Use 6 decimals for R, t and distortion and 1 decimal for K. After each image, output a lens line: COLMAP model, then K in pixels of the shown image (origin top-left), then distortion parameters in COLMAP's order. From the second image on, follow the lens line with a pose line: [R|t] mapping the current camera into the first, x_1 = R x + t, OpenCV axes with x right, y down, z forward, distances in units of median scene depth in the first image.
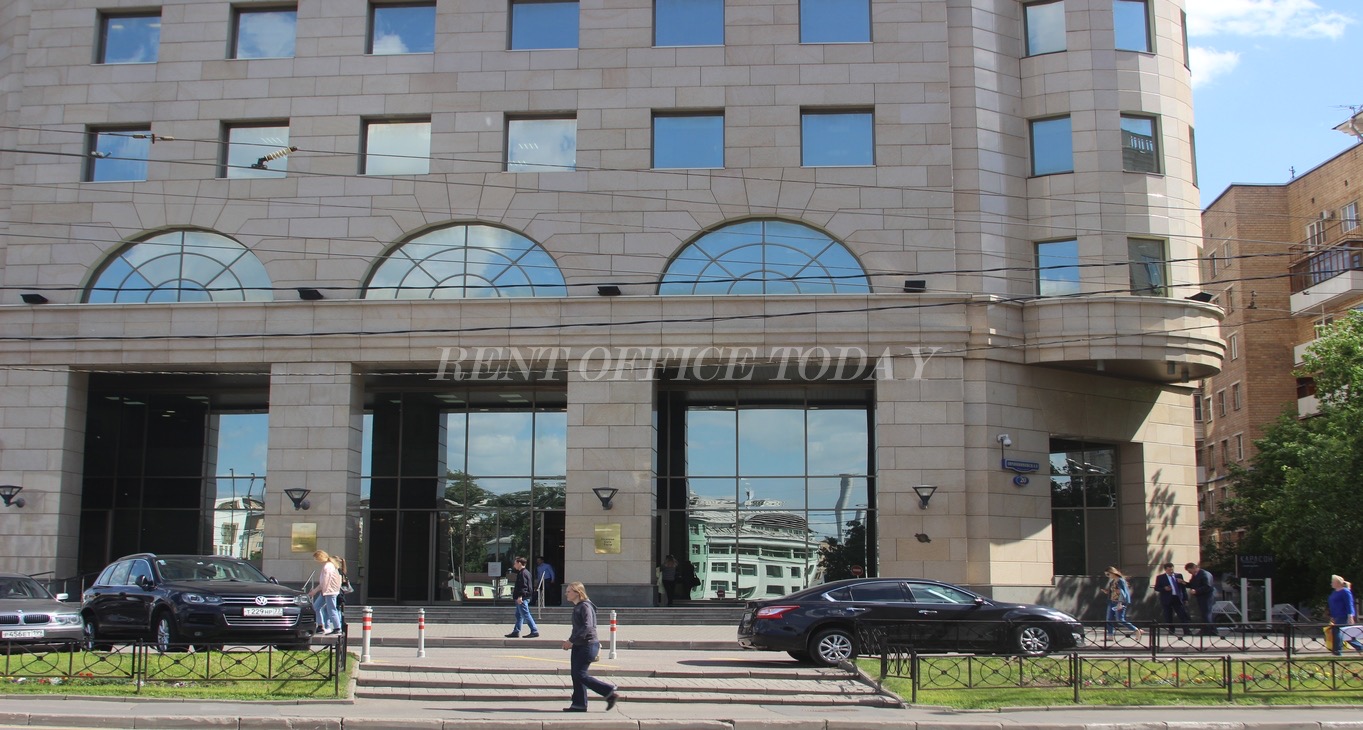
lens RADIAL K [[1733.7, 0, 651.7], [0, 1733.7, 413.3], [0, 0, 1]] dist [-0.133449, 0.000000]
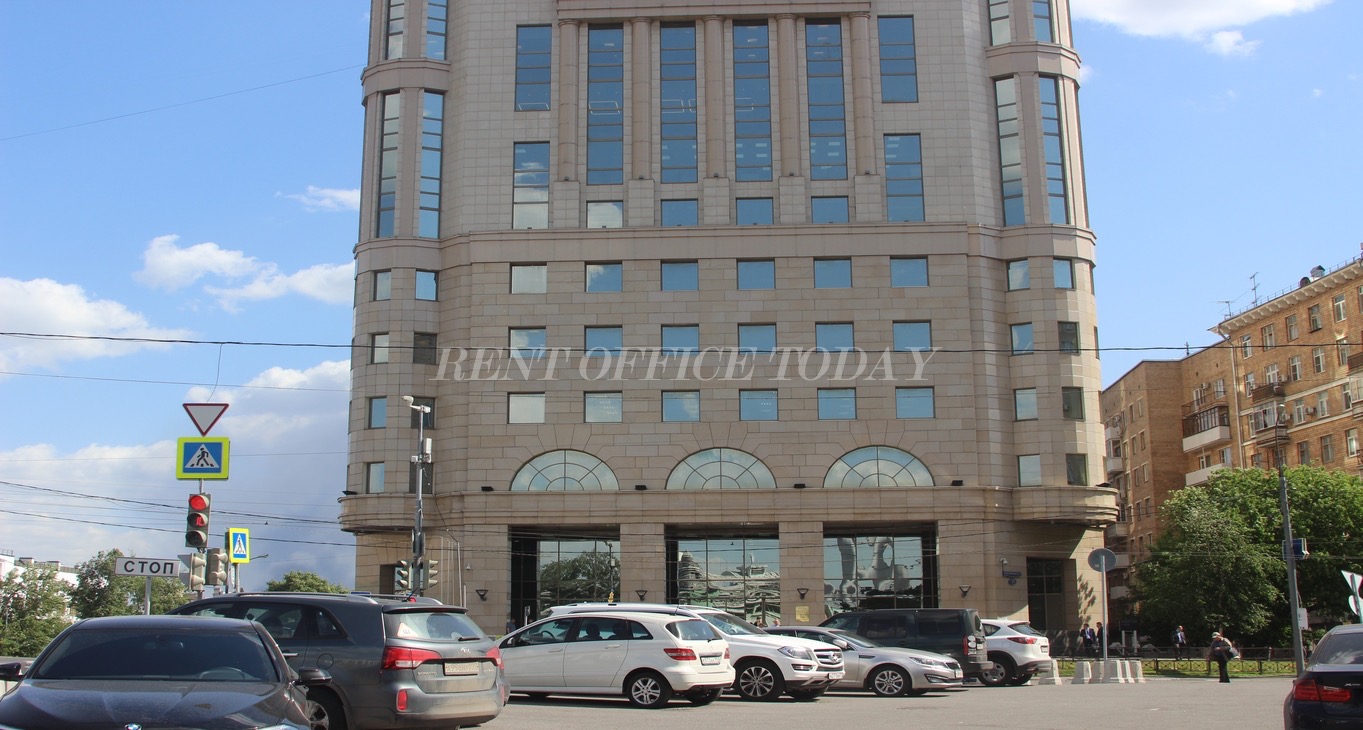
lens RADIAL K [[1733.7, 0, 715.4], [0, 1733.7, 387.4], [0, 0, 1]] dist [-0.133449, 0.000000]
pose [[0.998472, -0.004654, 0.055065, -0.220296], [0.007227, 0.998886, -0.046626, -0.089508], [-0.054787, 0.046953, 0.997394, -0.908693]]
